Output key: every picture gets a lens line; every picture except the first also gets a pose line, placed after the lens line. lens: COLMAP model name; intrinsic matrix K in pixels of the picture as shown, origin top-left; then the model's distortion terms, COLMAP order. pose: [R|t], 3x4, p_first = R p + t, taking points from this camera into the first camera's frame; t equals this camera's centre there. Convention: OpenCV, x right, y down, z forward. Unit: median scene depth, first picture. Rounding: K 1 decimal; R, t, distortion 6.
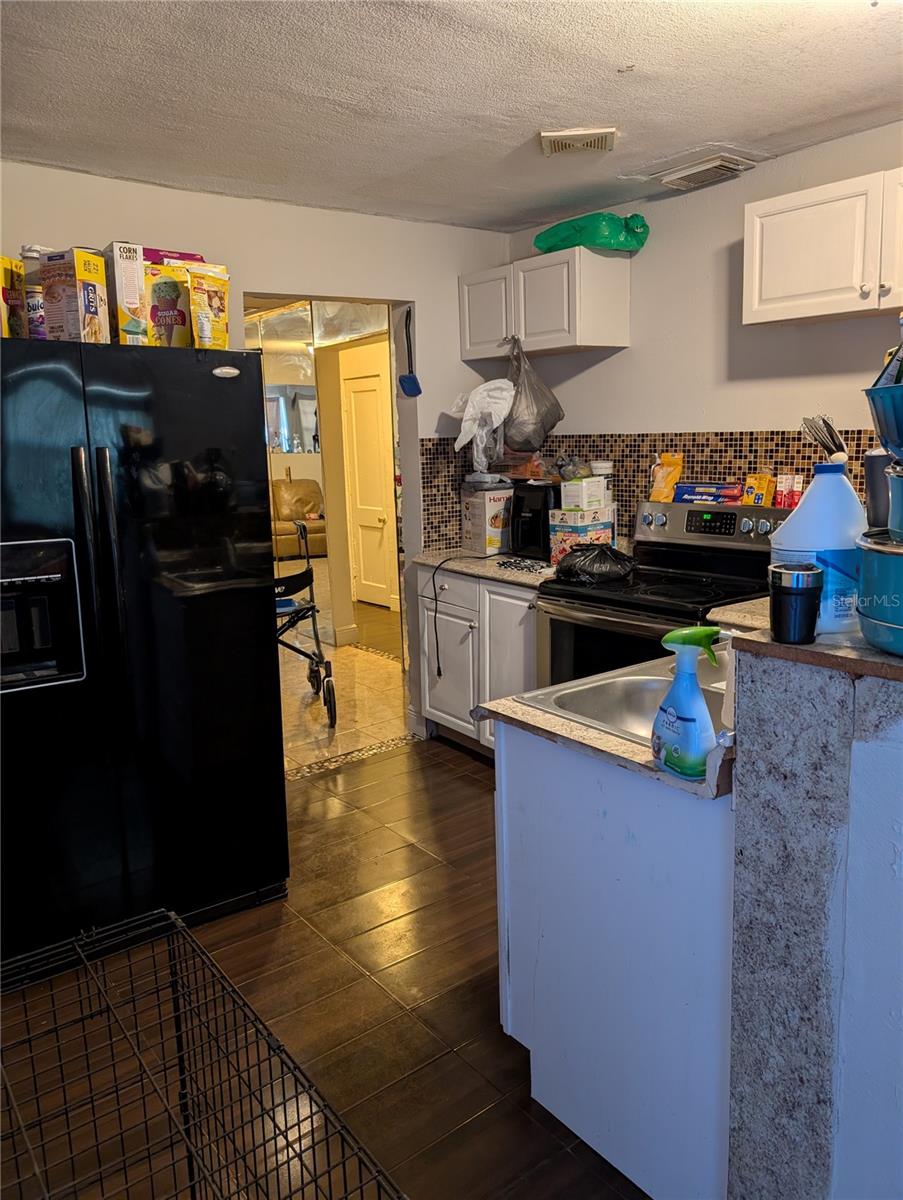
lens RADIAL K [[874.1, 0, 451.9], [0, 874.1, 597.2], [0, 0, 1]] dist [-0.007677, -0.011510]
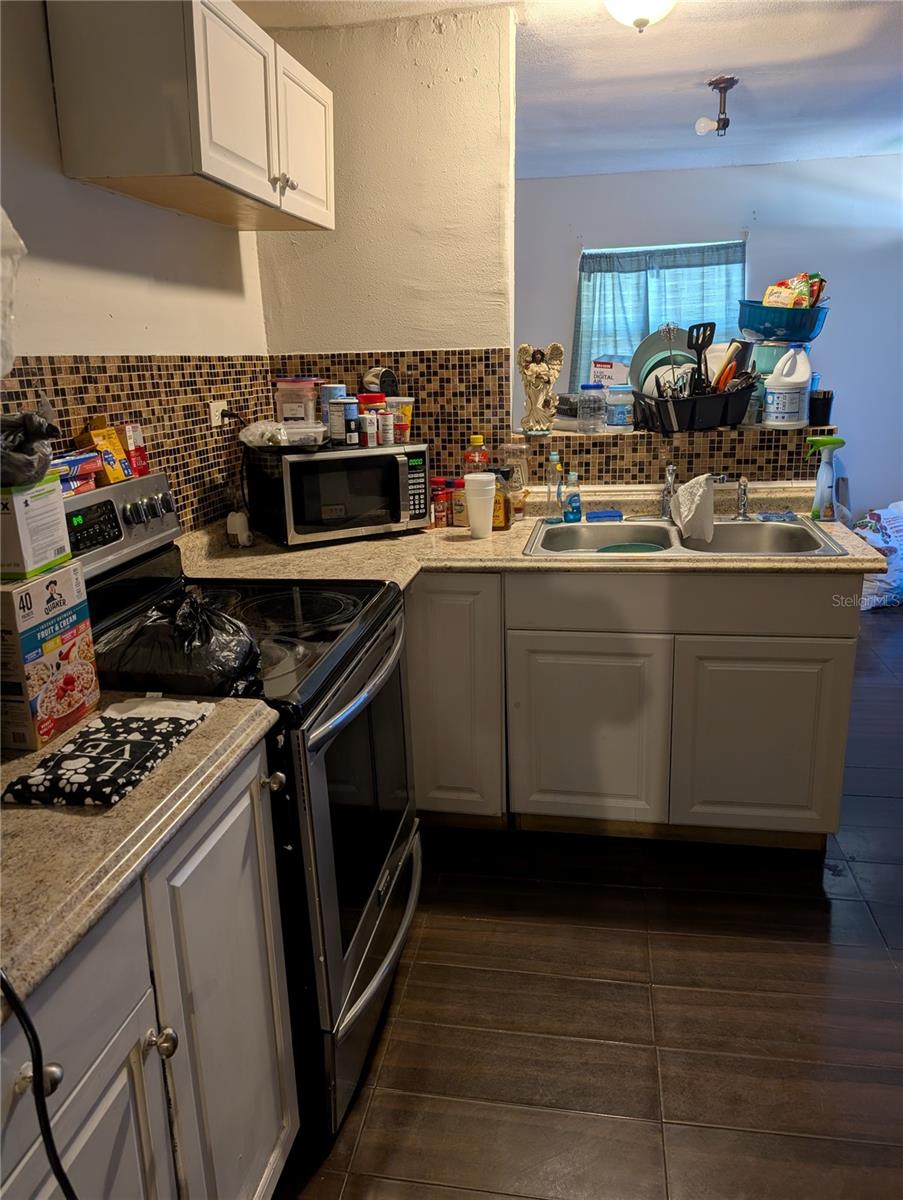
lens RADIAL K [[874.1, 0, 449.9], [0, 874.1, 599.2], [0, 0, 1]] dist [-0.007677, -0.011510]
pose [[-0.668919, -0.157782, 0.726397, -0.253228], [0.178124, 0.914717, 0.362718, -0.208340], [-0.721678, 0.372018, -0.583767, 1.220402]]
